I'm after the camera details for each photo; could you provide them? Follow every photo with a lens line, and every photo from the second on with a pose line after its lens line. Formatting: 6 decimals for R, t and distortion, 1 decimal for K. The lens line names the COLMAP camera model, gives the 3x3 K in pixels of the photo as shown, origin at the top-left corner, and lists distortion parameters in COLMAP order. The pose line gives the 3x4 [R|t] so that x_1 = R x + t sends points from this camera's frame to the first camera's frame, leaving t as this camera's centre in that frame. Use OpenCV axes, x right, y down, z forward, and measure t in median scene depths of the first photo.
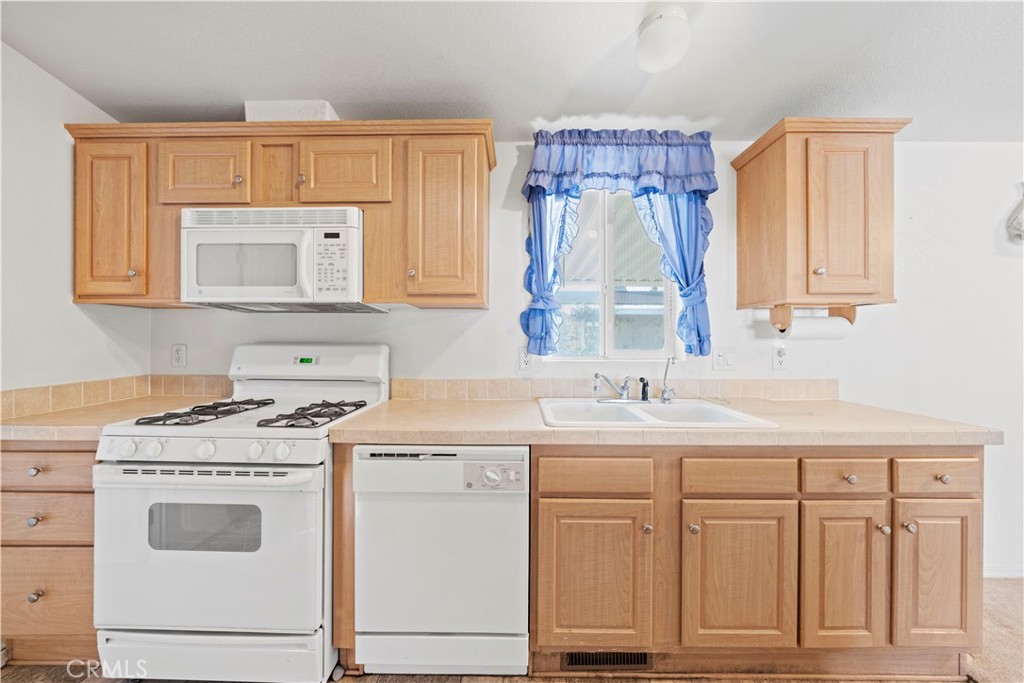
lens RADIAL K [[353.0, 0, 512.2], [0, 353.0, 337.6], [0, 0, 1]] dist [-0.000768, -0.000024]
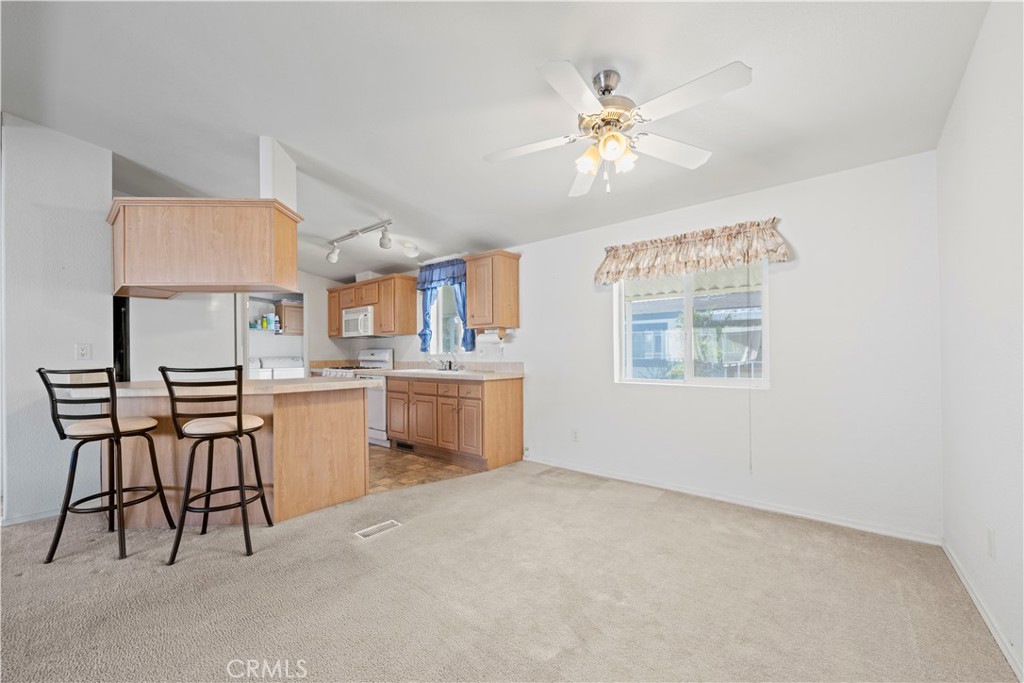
lens RADIAL K [[391.8, 0, 509.7], [0, 391.8, 347.4], [0, 0, 1]] dist [-0.001751, -0.000117]
pose [[0.779885, -0.017532, -0.625678, 2.565139], [0.010185, 0.999831, -0.015321, 0.074332], [0.625840, 0.005576, 0.779931, -0.917941]]
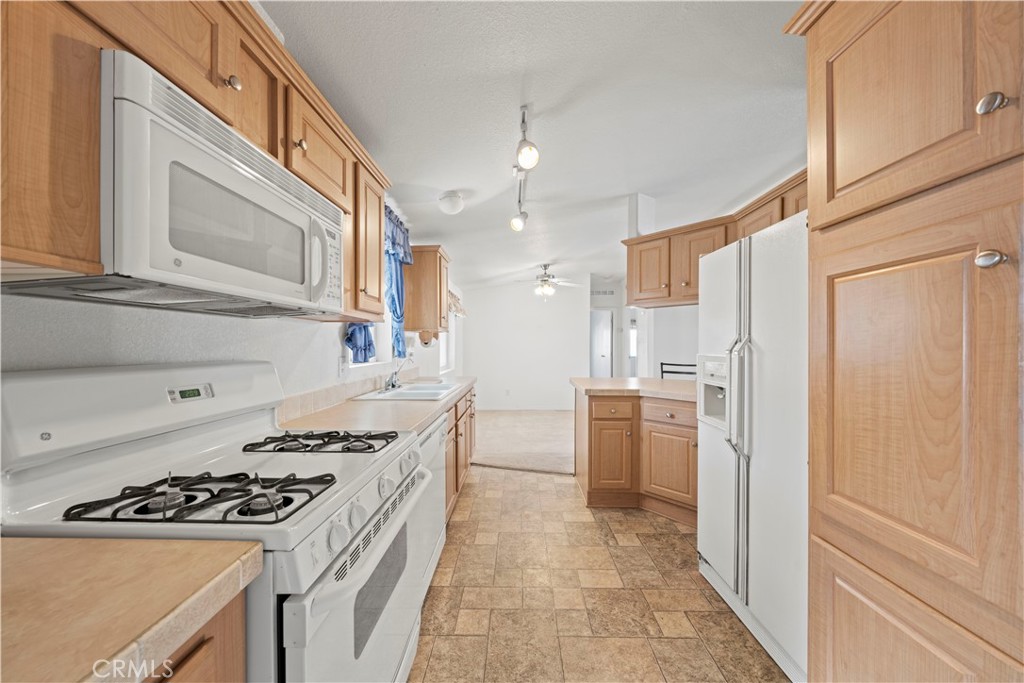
lens RADIAL K [[355.3, 0, 511.2], [0, 355.3, 346.5], [0, 0, 1]] dist [-0.004161, -0.000161]
pose [[0.007685, -0.008713, 0.999933, -1.265112], [0.001916, 0.999960, 0.008698, -0.018090], [-0.999969, 0.001849, 0.007701, 0.500437]]
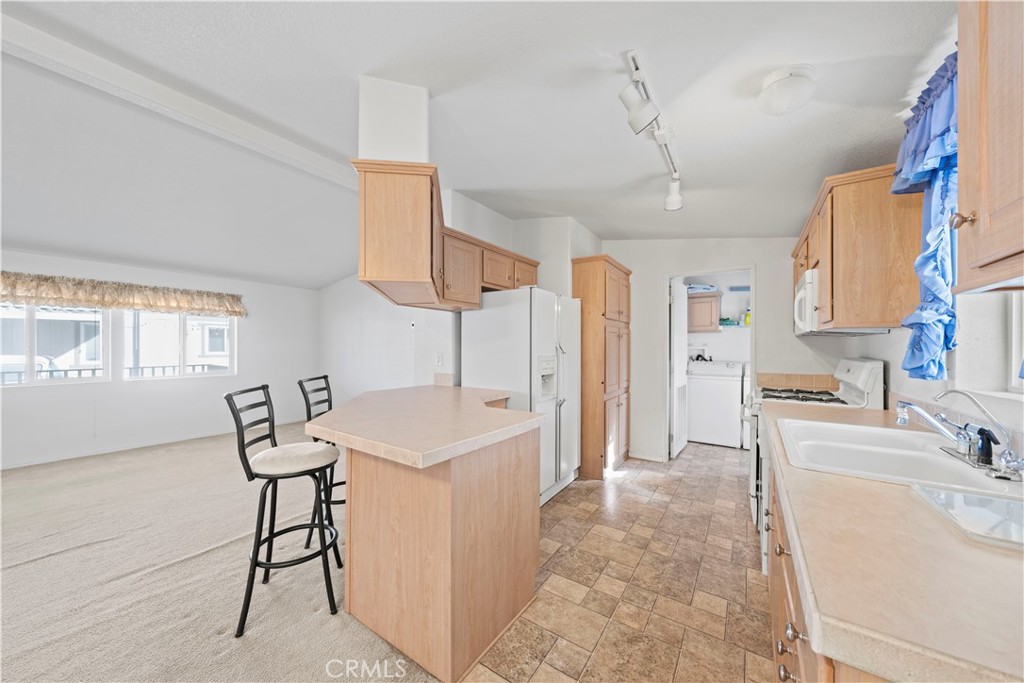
lens RADIAL K [[355.3, 0, 511.2], [0, 355.3, 346.5], [0, 0, 1]] dist [-0.004161, -0.000161]
pose [[-0.546017, -0.005713, -0.837755, 1.422123], [-0.005680, 0.999979, -0.003117, -0.019613], [0.837755, 0.003057, -0.546038, 0.694187]]
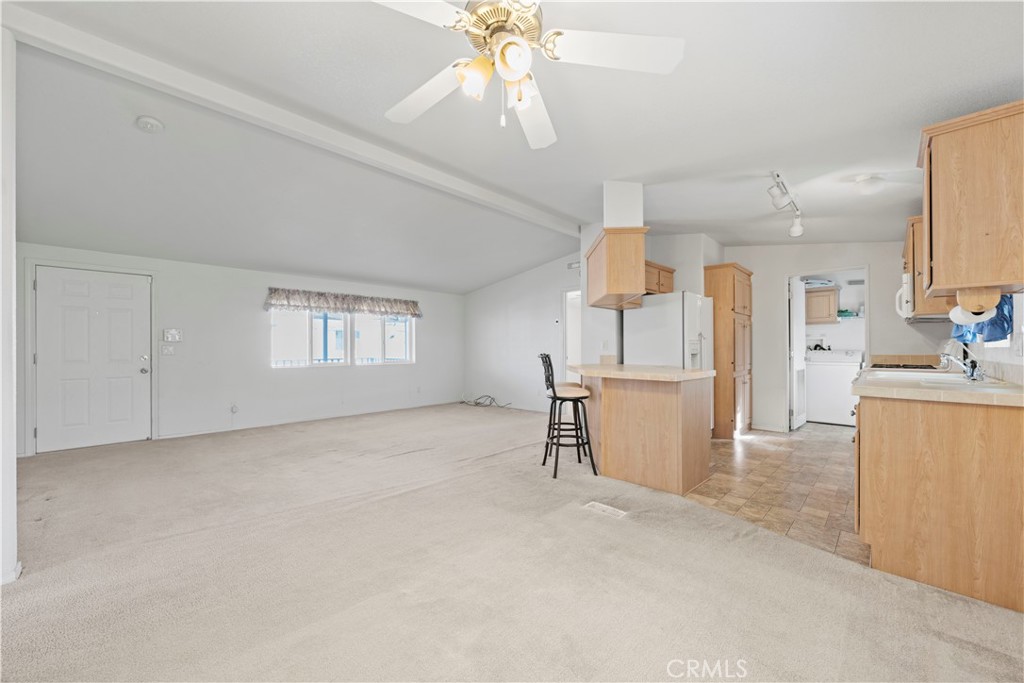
lens RADIAL K [[391.8, 0, 509.7], [0, 391.8, 347.4], [0, 0, 1]] dist [-0.001751, -0.000117]
pose [[-0.686061, -0.002126, -0.727541, 2.676632], [0.001100, 0.999992, -0.003960, 0.078257], [0.727543, -0.003517, -0.686053, 0.805950]]
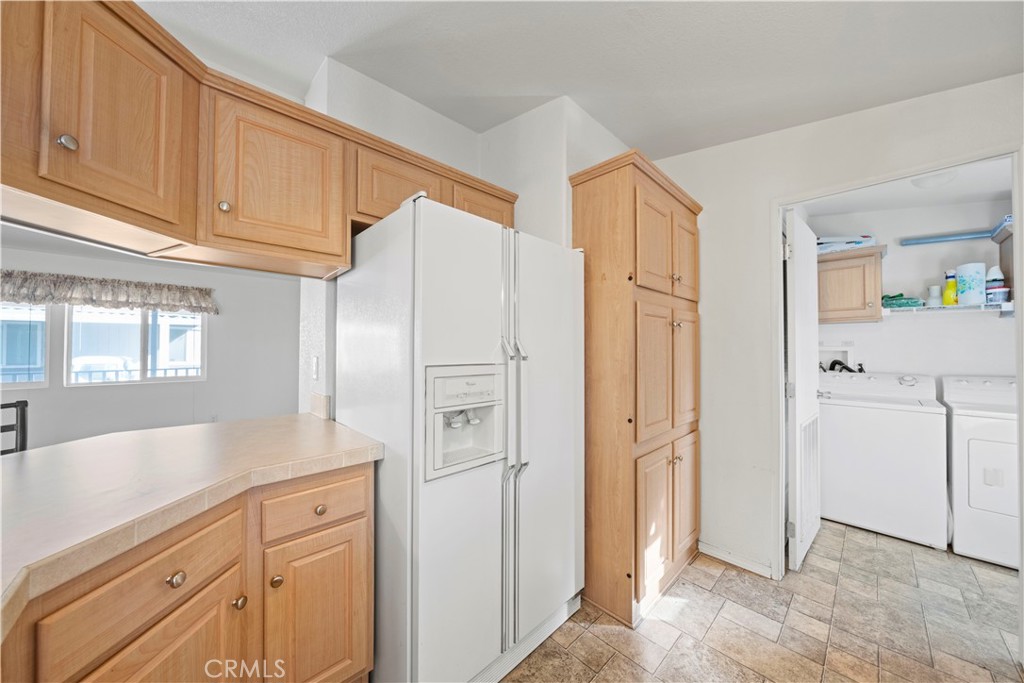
lens RADIAL K [[348.9, 0, 509.3], [0, 348.9, 344.4], [0, 0, 1]] dist [-0.005550, -0.000017]
pose [[-0.715137, -0.014924, -0.698825, 0.287300], [-0.005267, 0.999859, -0.015963, -0.012375], [0.698965, -0.007735, -0.715114, 0.464738]]
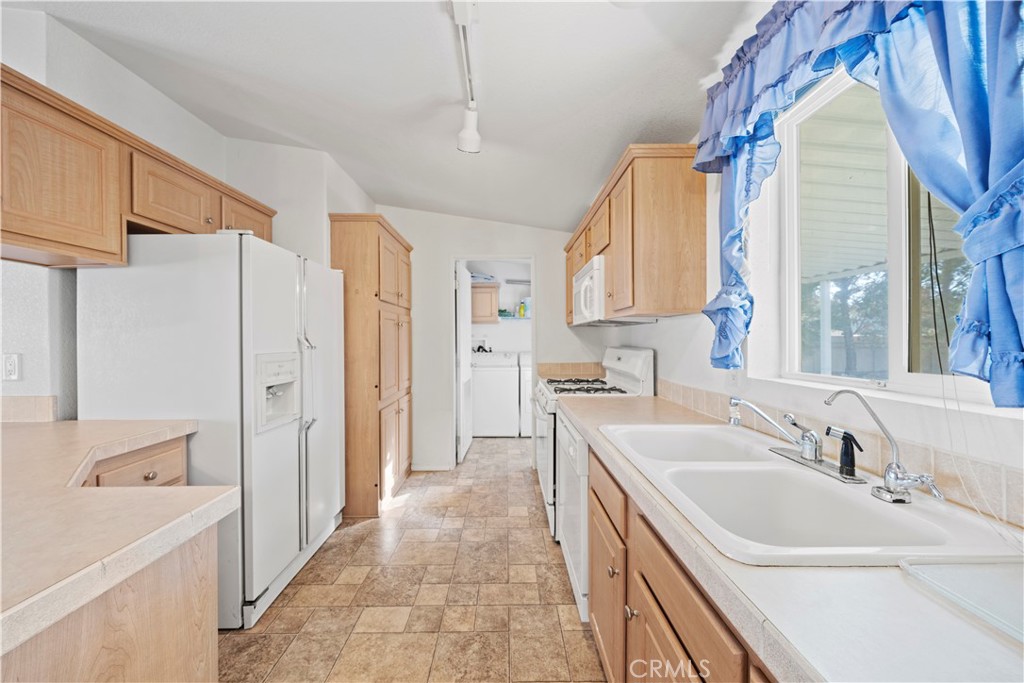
lens RADIAL K [[348.5, 0, 510.3], [0, 348.5, 338.9], [0, 0, 1]] dist [-0.005127, -0.000114]
pose [[0.025821, -0.003459, -0.999661, 0.908607], [0.005022, 0.999982, -0.003330, -0.016192], [0.999654, -0.004935, 0.025838, 0.550305]]
